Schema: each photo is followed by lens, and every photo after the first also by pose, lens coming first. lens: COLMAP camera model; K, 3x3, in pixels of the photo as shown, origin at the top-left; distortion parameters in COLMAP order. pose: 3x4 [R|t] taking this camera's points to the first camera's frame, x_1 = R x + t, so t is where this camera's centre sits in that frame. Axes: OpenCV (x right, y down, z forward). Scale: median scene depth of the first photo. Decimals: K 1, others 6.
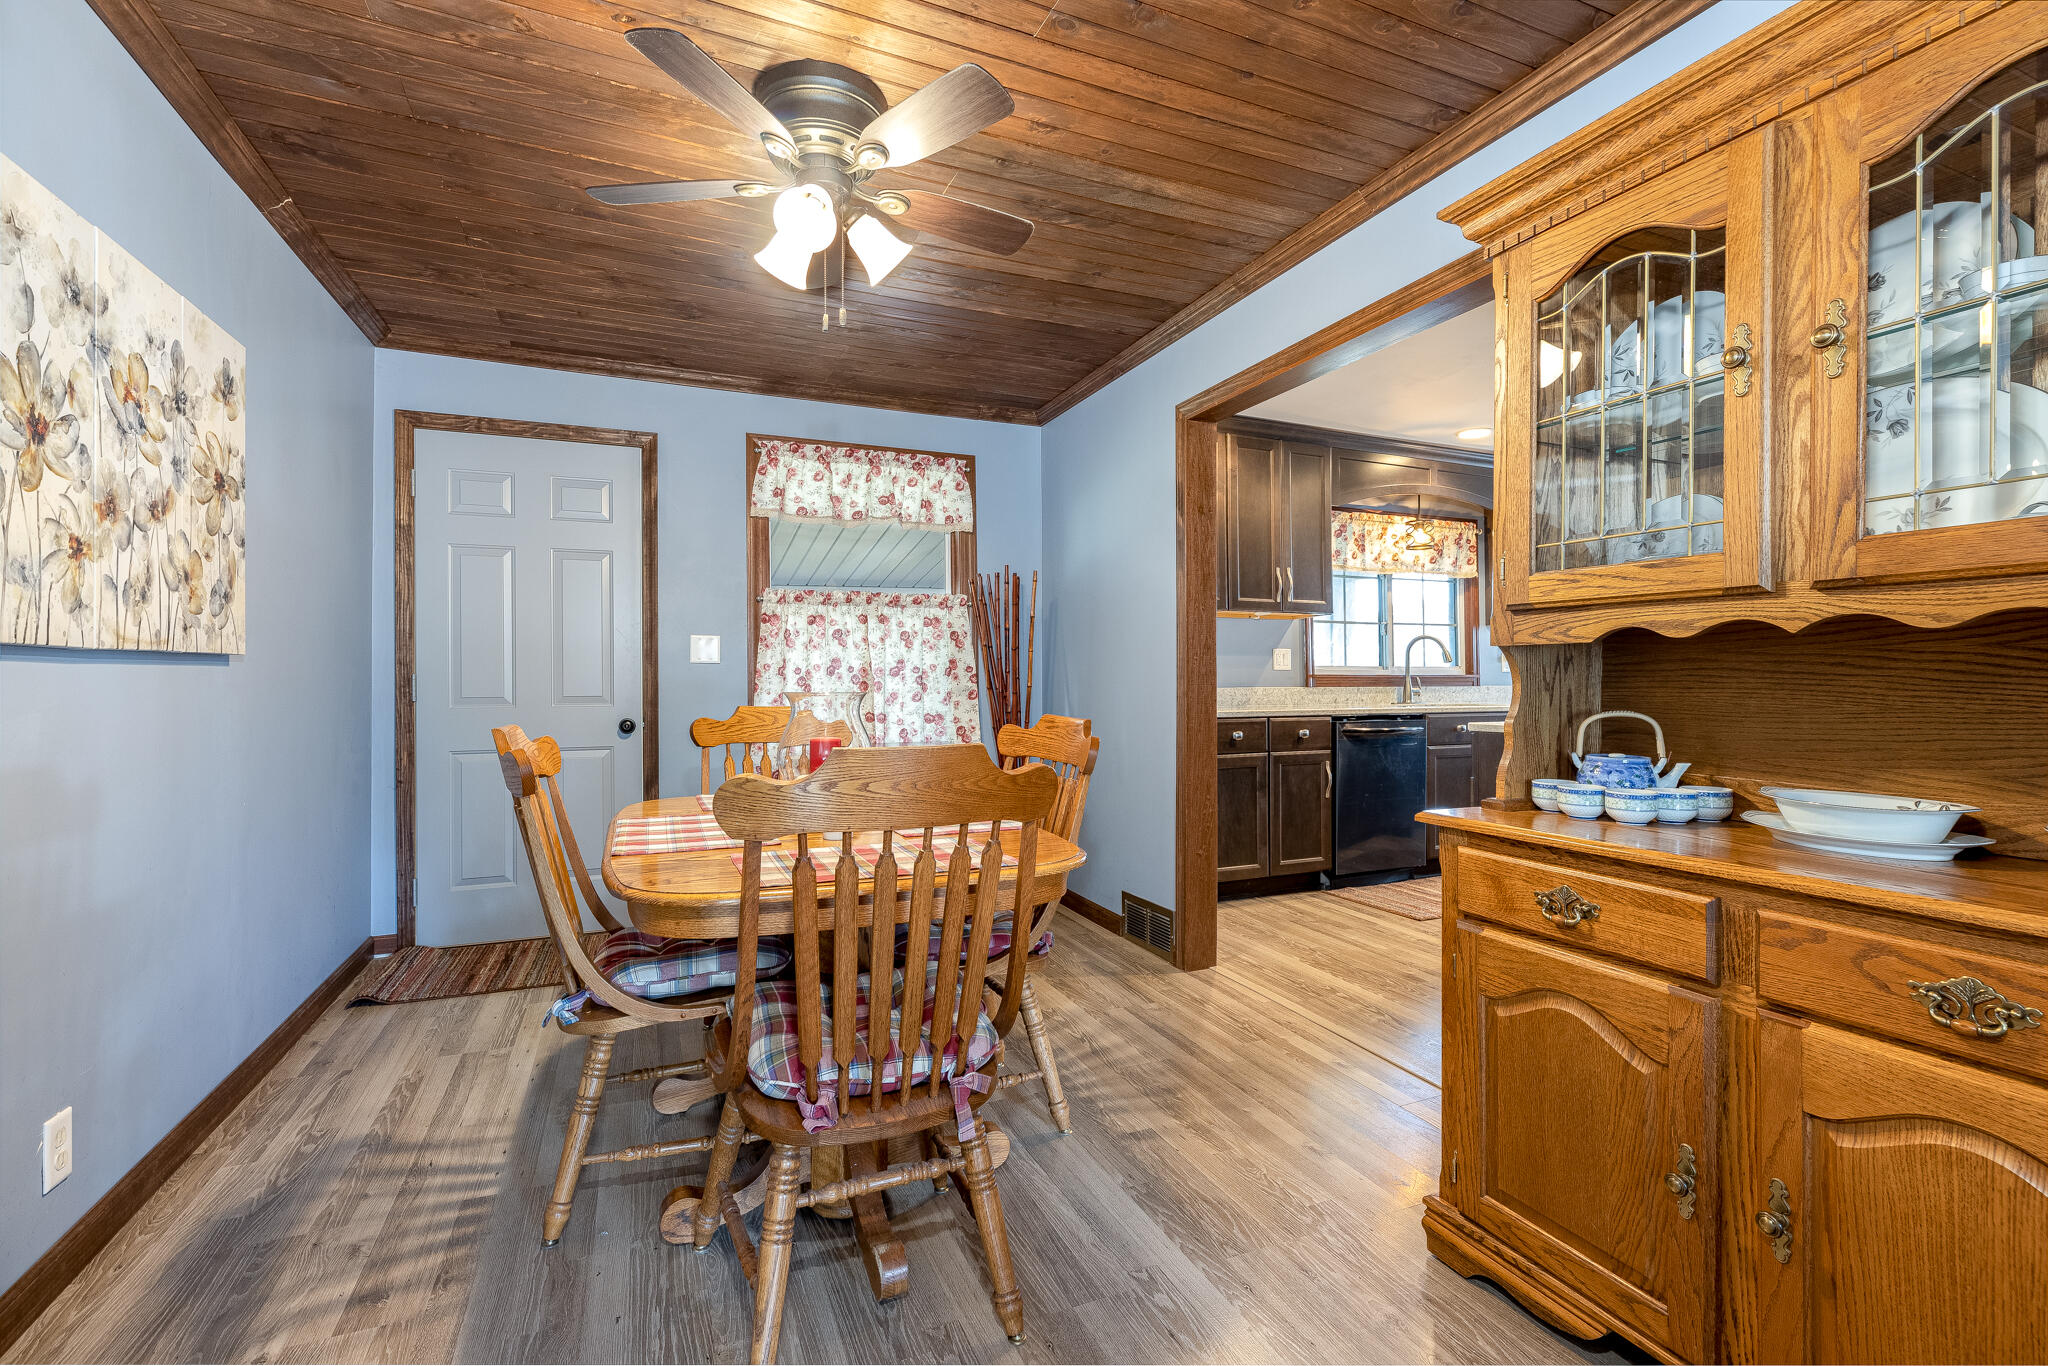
lens RADIAL K [[910.7, 0, 1017.4], [0, 910.7, 677.9], [0, 0, 1]] dist [0.000247, 0.000004]
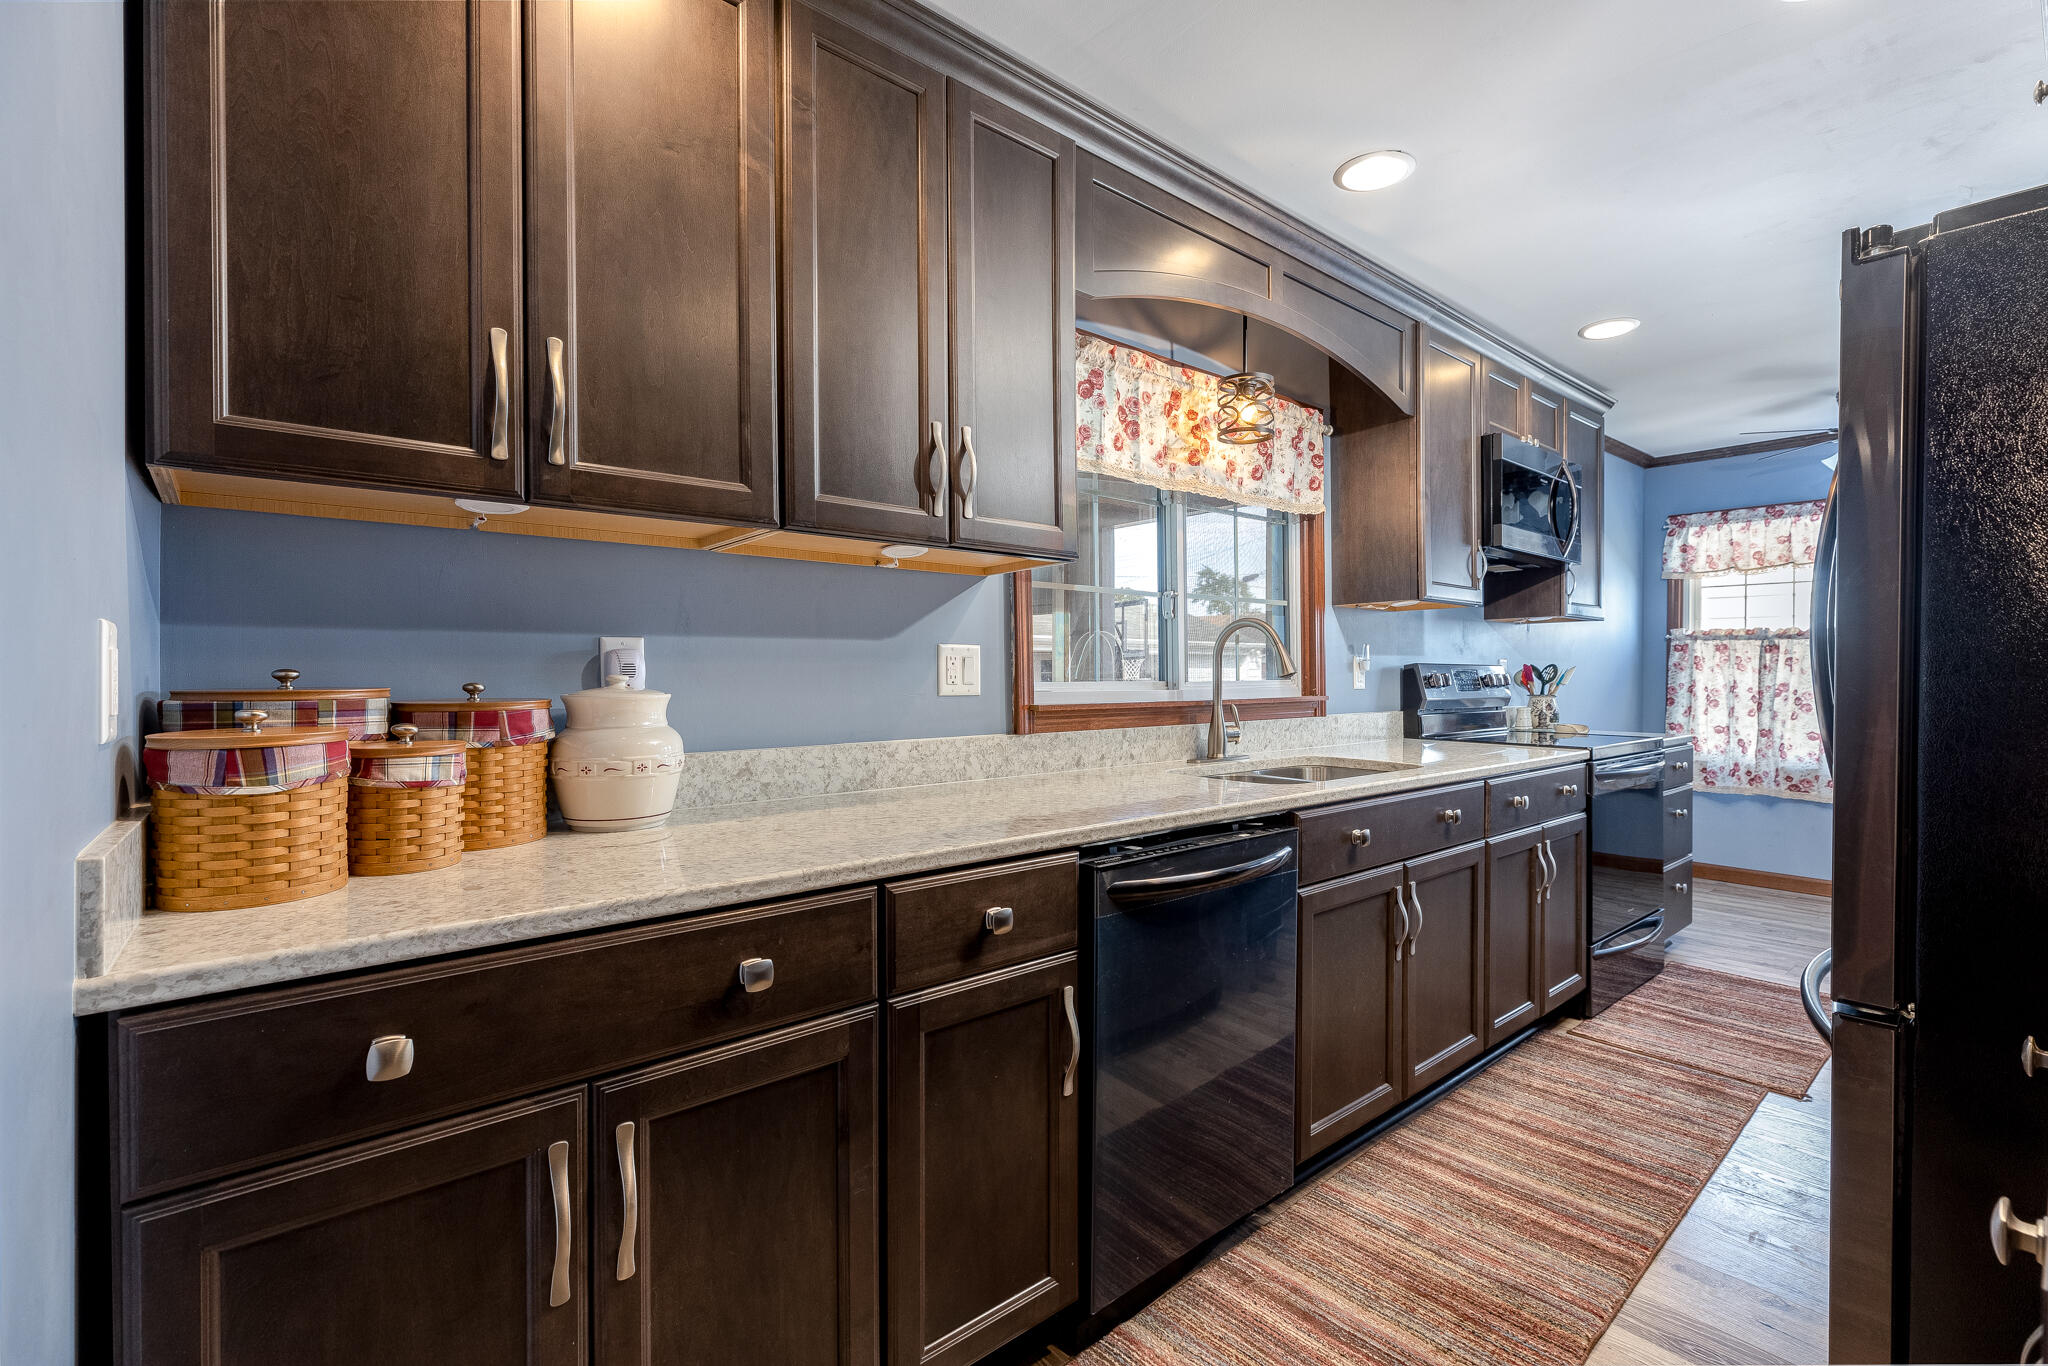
lens RADIAL K [[910.7, 0, 1029.5], [0, 910.7, 680.5], [0, 0, 1]] dist [0.000247, 0.000004]
pose [[0.954946, -0.002269, 0.296771, 0.189627], [0.000111, 0.999973, 0.007289, -0.017328], [-0.296780, -0.006928, 0.954921, 0.570427]]
